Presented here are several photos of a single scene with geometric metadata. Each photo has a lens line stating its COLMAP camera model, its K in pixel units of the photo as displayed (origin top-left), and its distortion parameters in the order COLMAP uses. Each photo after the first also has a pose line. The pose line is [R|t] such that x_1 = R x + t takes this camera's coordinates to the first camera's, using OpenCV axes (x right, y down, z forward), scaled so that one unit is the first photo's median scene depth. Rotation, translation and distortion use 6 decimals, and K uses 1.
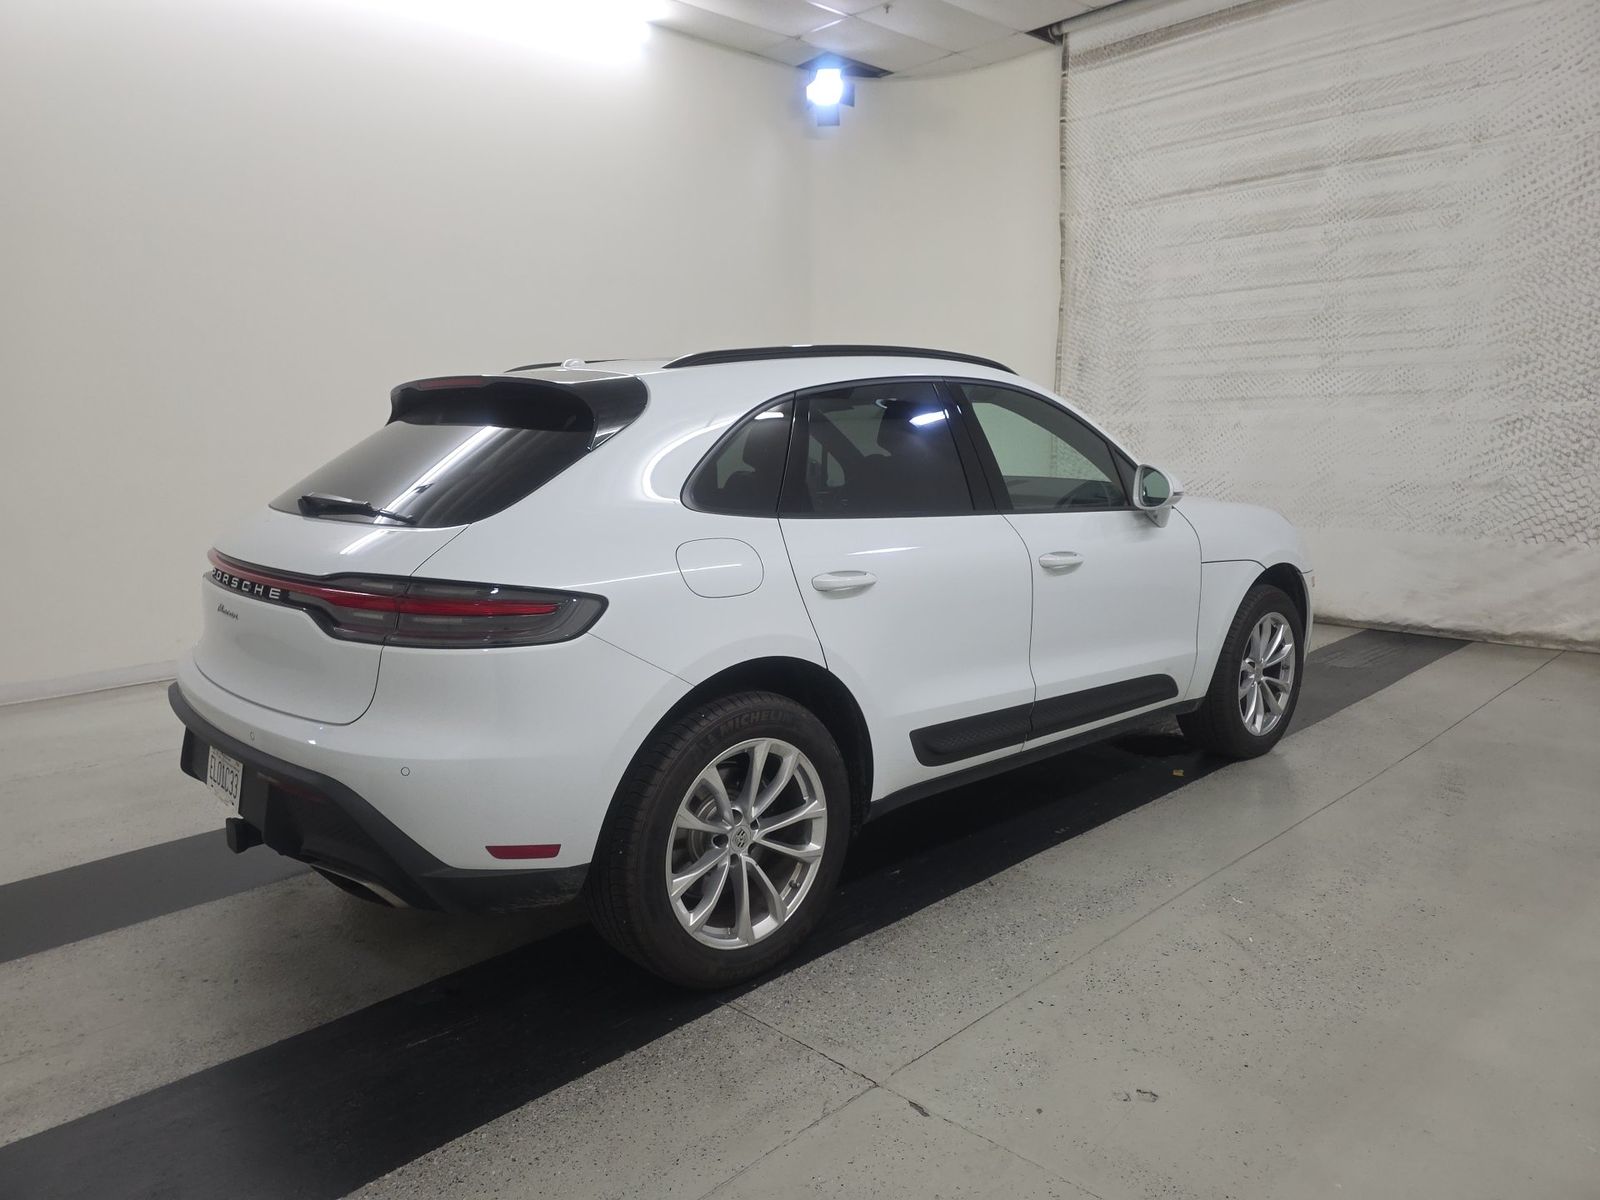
lens RADIAL K [[1071.3, 0, 792.3], [0, 1071.3, 615.8], [0, 0, 1]] dist [0.007329, -0.007955]
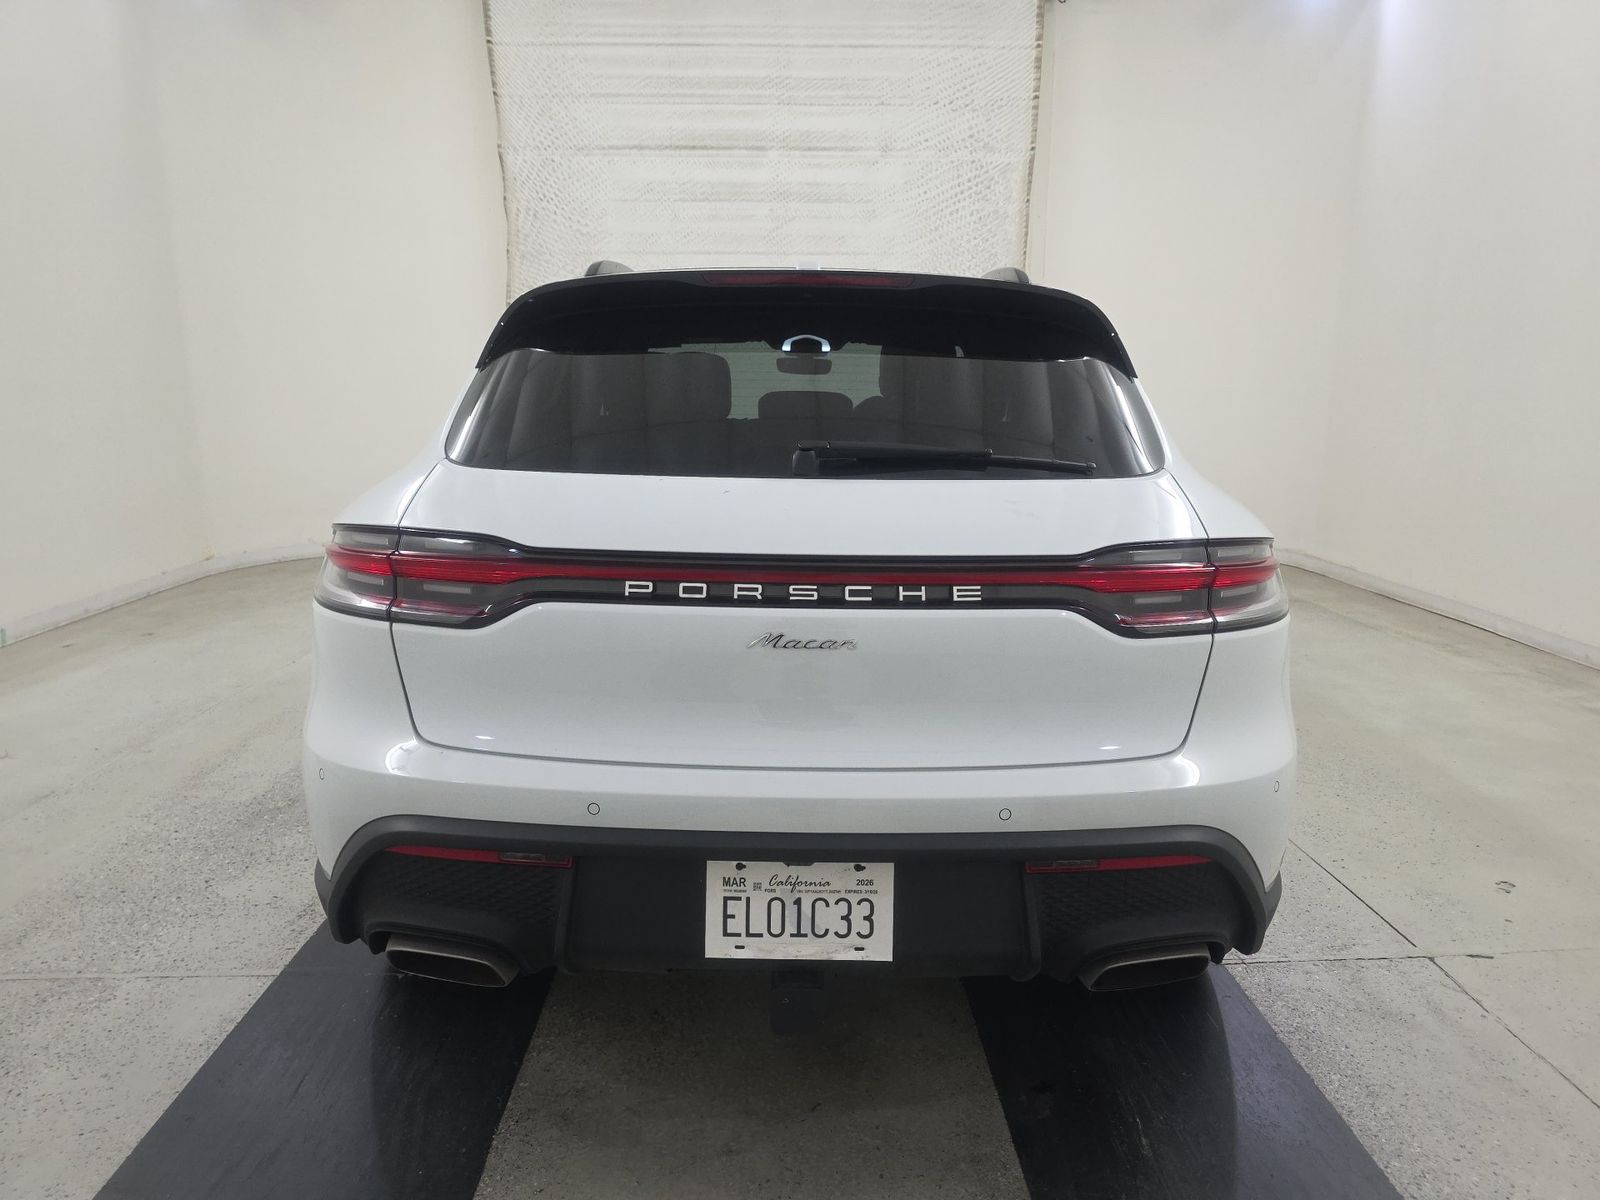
lens RADIAL K [[1059.3, 0, 802.0], [0, 1059.3, 607.3], [0, 0, 1]] dist [0.089583, -0.113403]
pose [[0.676597, -0.130597, 0.724680, -0.355508], [0.110635, 0.991005, 0.075298, -0.024649], [-0.727995, 0.029228, 0.684959, 0.221476]]
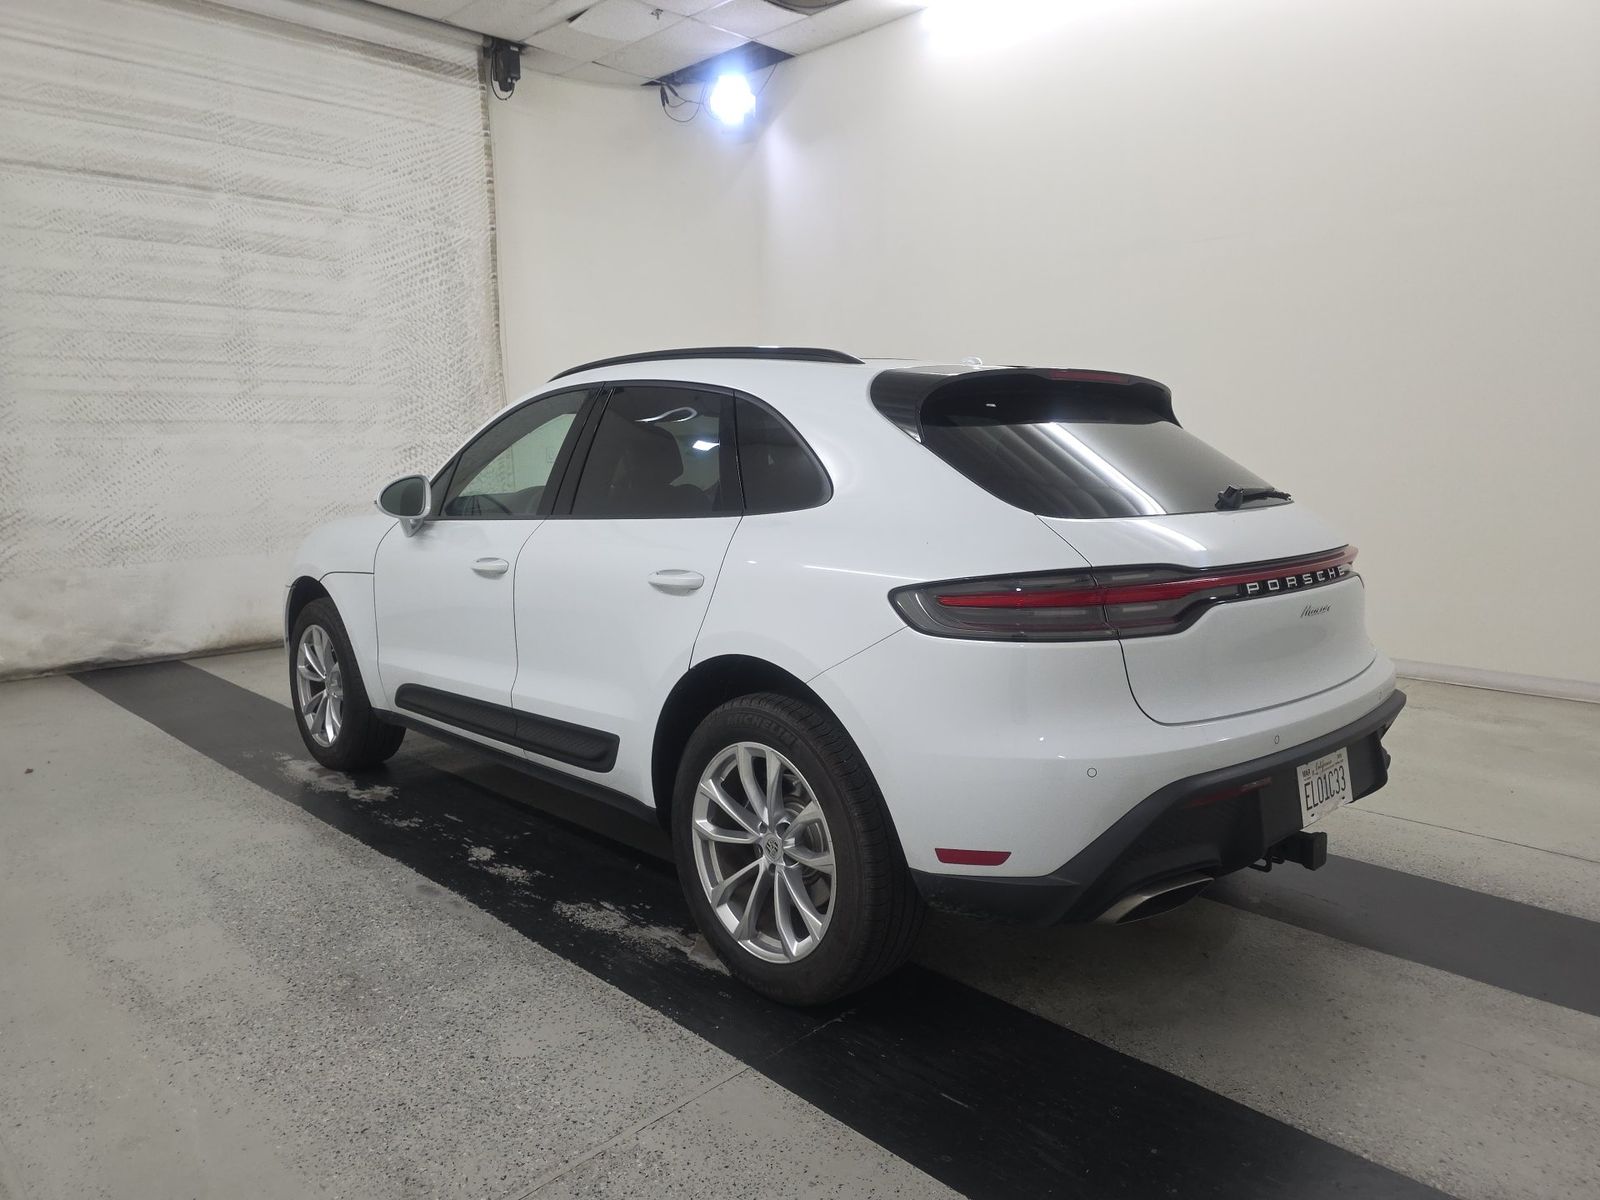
lens RADIAL K [[1073.5, 0, 800.0], [0, 1073.5, 600.0], [0, 0, 1]] dist [0.018302, -0.015500]
pose [[-0.014515, -0.125479, 0.991990, -0.542777], [0.182646, 0.975070, 0.126011, -0.079041], [-0.983072, 0.183012, 0.008765, 0.534638]]
